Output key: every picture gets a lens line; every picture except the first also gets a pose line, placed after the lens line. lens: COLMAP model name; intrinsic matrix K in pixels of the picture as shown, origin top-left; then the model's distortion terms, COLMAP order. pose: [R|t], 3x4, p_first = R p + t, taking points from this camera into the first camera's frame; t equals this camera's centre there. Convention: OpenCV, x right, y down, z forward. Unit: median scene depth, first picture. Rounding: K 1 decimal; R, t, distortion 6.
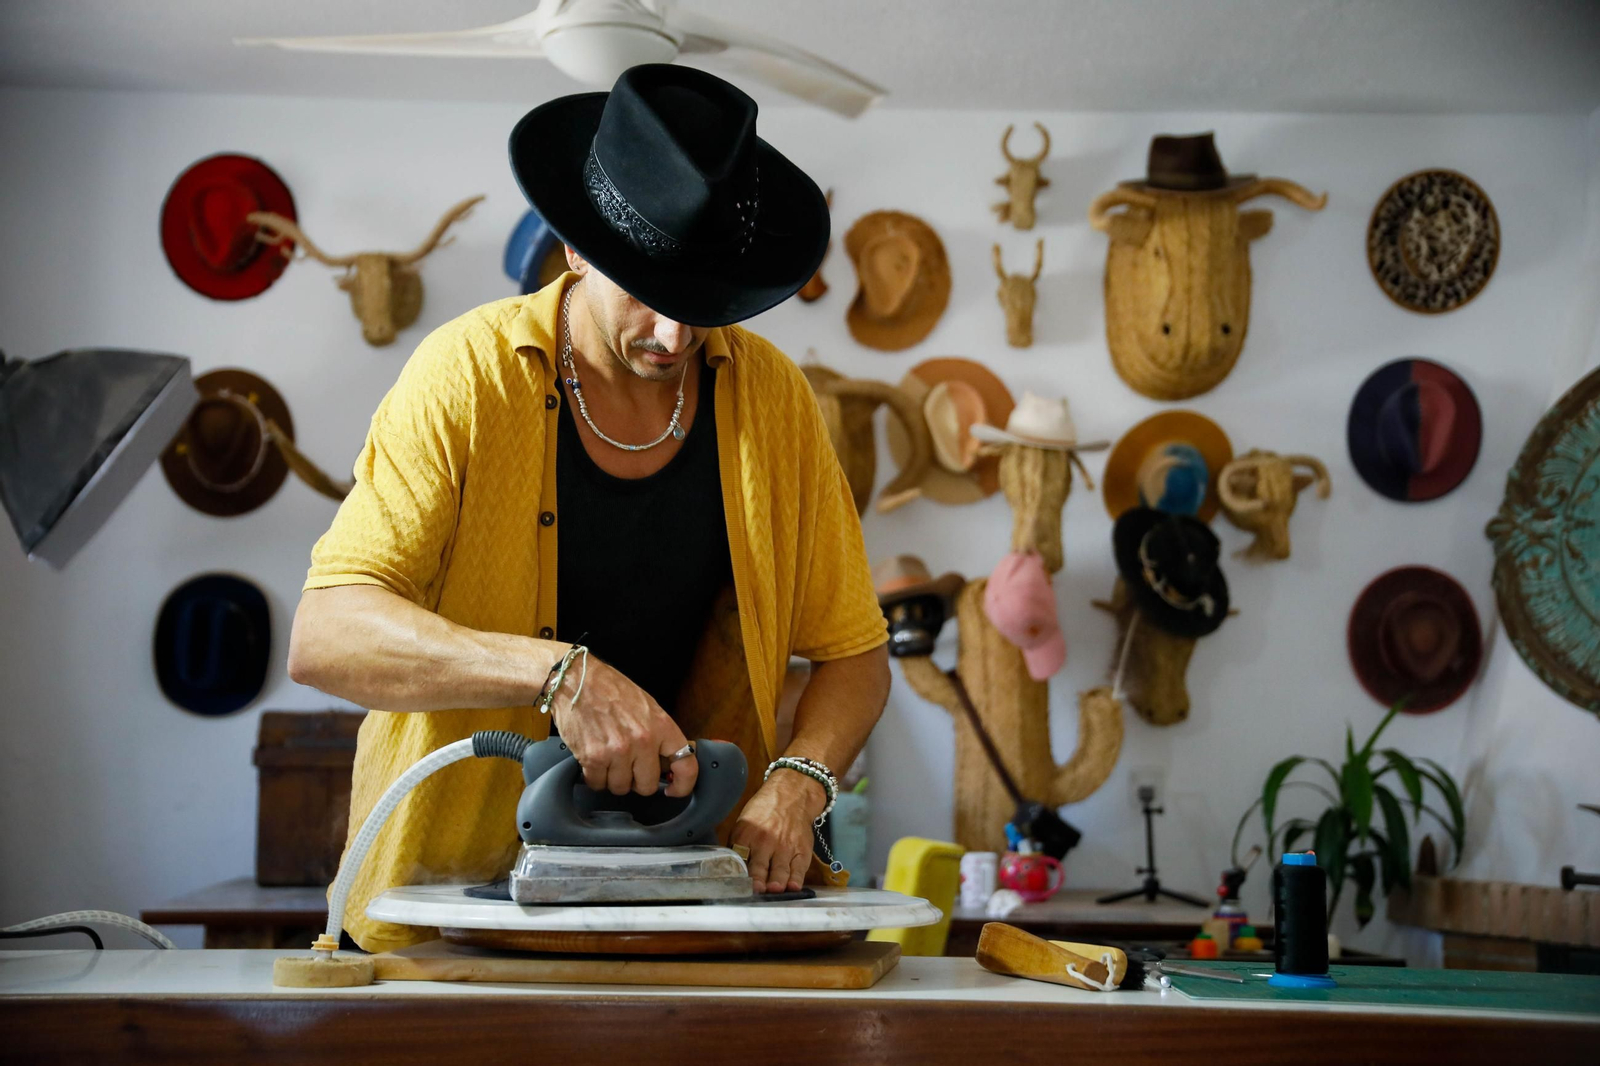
lens RADIAL K [[2339.3, 0, 790.9], [0, 2339.3, 546.6], [0, 0, 1]] dist [0.237004, 0.000000]
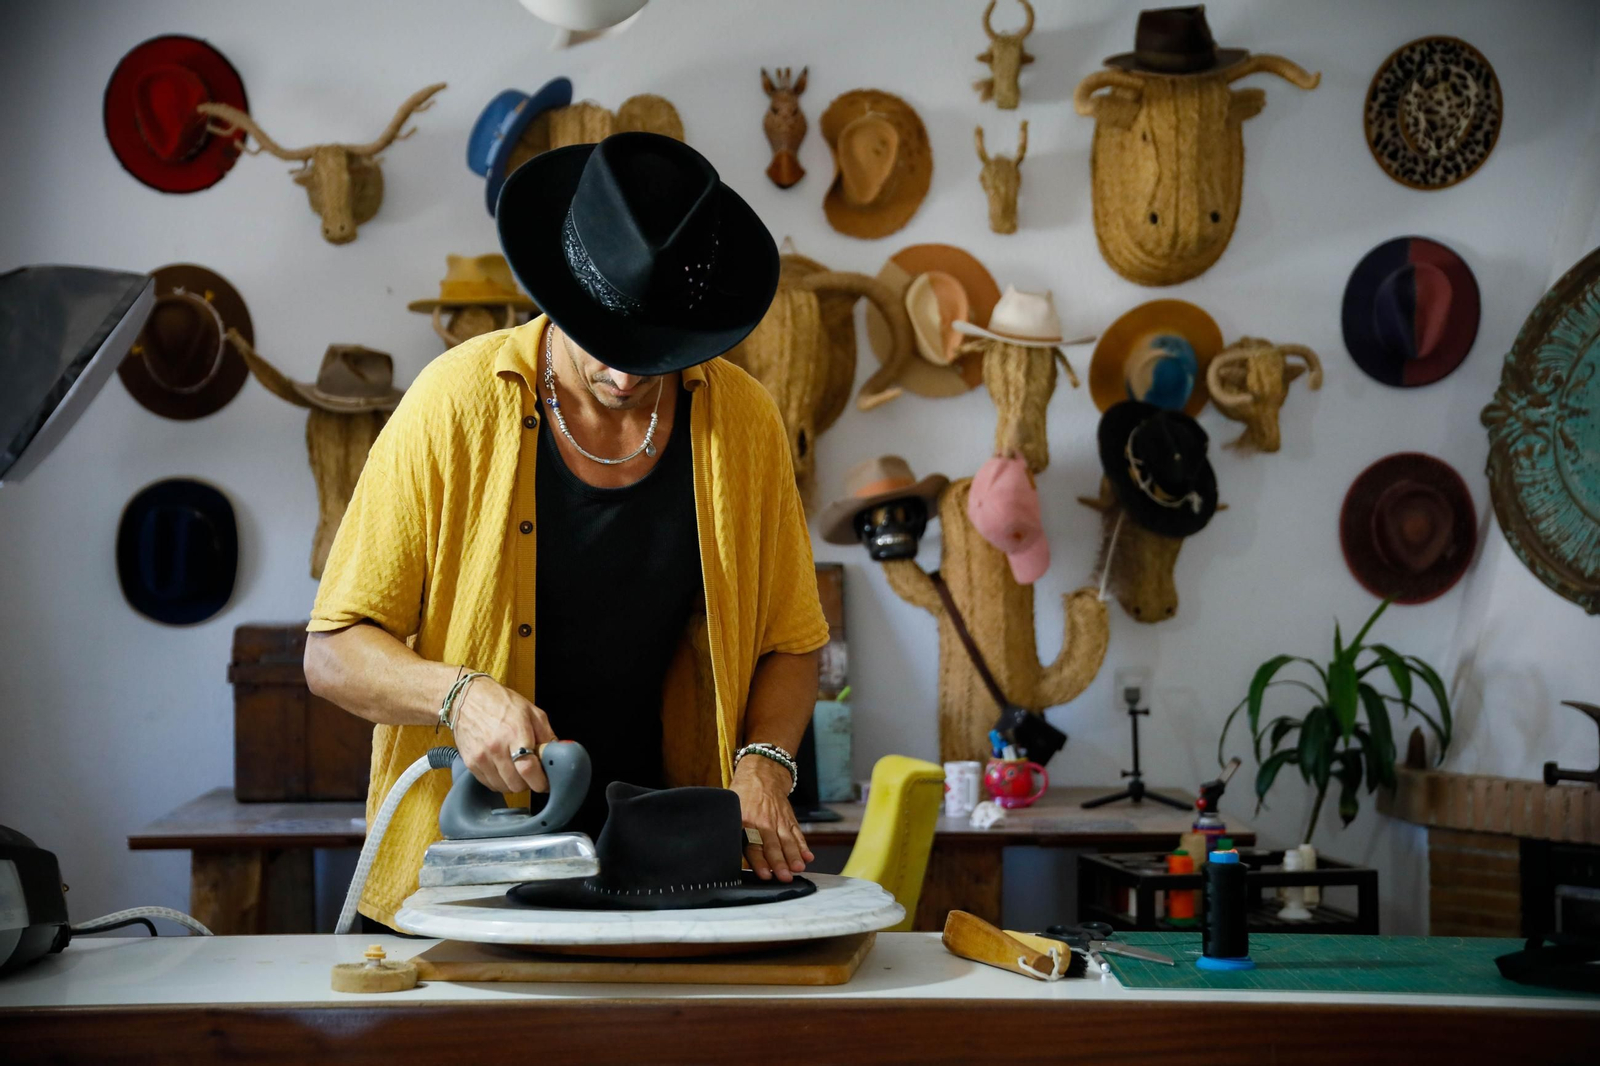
lens RADIAL K [[2649.4, 0, 792.8], [0, 2649.4, 550.8], [0, 0, 1]] dist [0.300650, 0.000000]
pose [[0.999861, -0.014407, 0.008398, -0.000384], [0.013652, 0.996381, 0.083894, -0.049952], [-0.009577, -0.083767, 0.996439, -0.106323]]
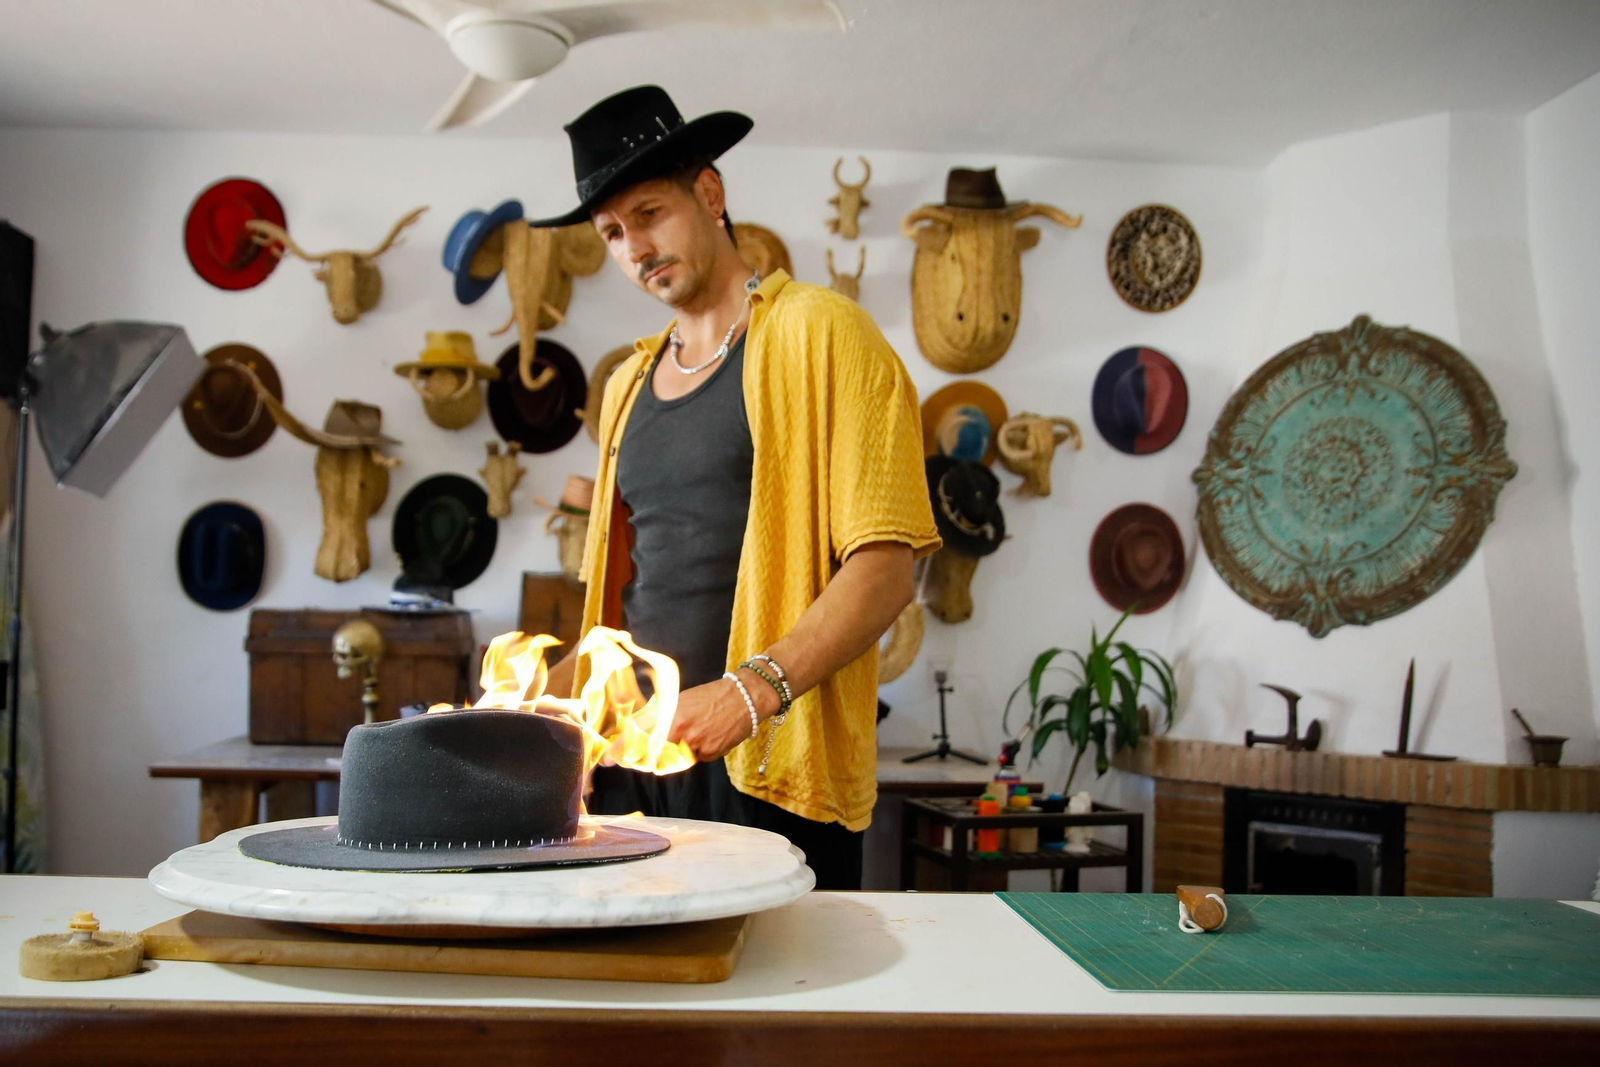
lens RADIAL K [[1508.0, 0, 724.8], [0, 1508.0, 586.6], [0, 0, 1]] dist [-0.052879, 0.000000]
pose [[0.999449, 0.006443, 0.032565, 0.005007], [-0.008441, 0.998066, 0.061595, 0.005214], [-0.032105, -0.061836, 0.997570, 0.176709]]
